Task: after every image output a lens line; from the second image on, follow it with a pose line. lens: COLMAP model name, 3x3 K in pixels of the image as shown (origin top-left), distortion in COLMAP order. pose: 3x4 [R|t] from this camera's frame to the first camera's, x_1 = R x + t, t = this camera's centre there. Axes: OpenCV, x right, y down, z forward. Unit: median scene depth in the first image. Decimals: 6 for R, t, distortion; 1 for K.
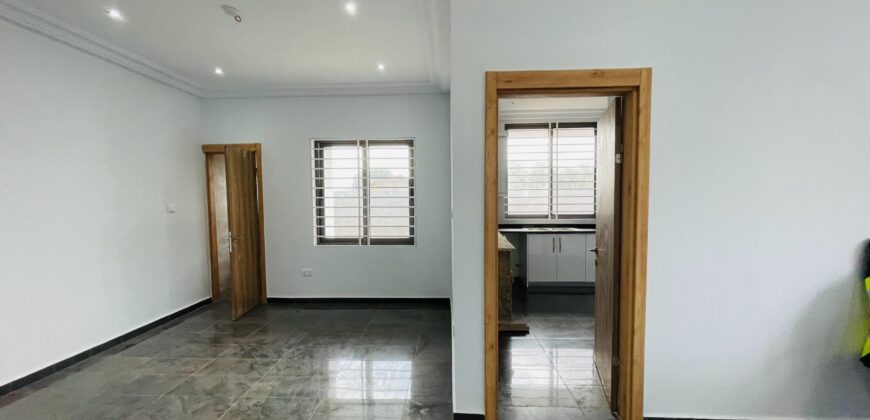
lens RADIAL K [[352.9, 0, 432.7], [0, 352.9, 212.7], [0, 0, 1]] dist [0.000155, 0.000033]
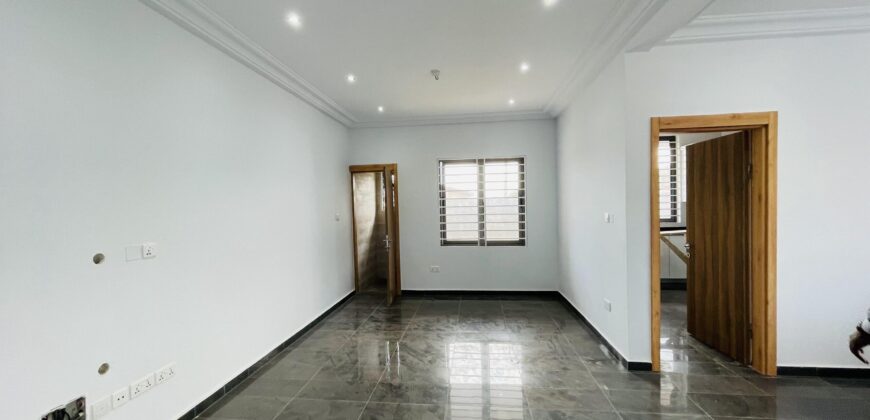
lens RADIAL K [[352.9, 0, 432.7], [0, 352.9, 212.7], [0, 0, 1]] dist [0.000155, 0.000033]
pose [[0.997609, -0.012426, -0.067986, -0.282289], [0.010976, 0.999705, -0.021652, 0.002374], [0.068235, 0.020854, 0.997451, -0.207208]]
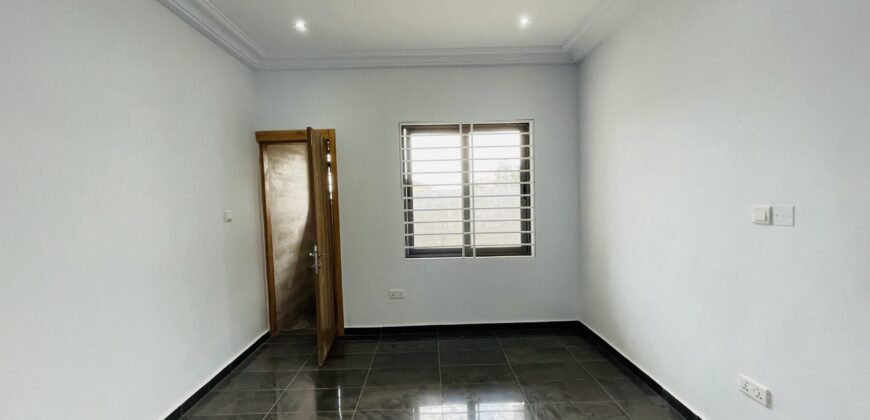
lens RADIAL K [[352.9, 0, 432.7], [0, 352.9, 212.7], [0, 0, 1]] dist [0.000155, 0.000033]
pose [[0.998117, -0.020859, 0.057682, -0.321826], [0.021039, 0.999775, -0.002519, -0.007034], [-0.057617, 0.003728, 0.998332, 0.219021]]
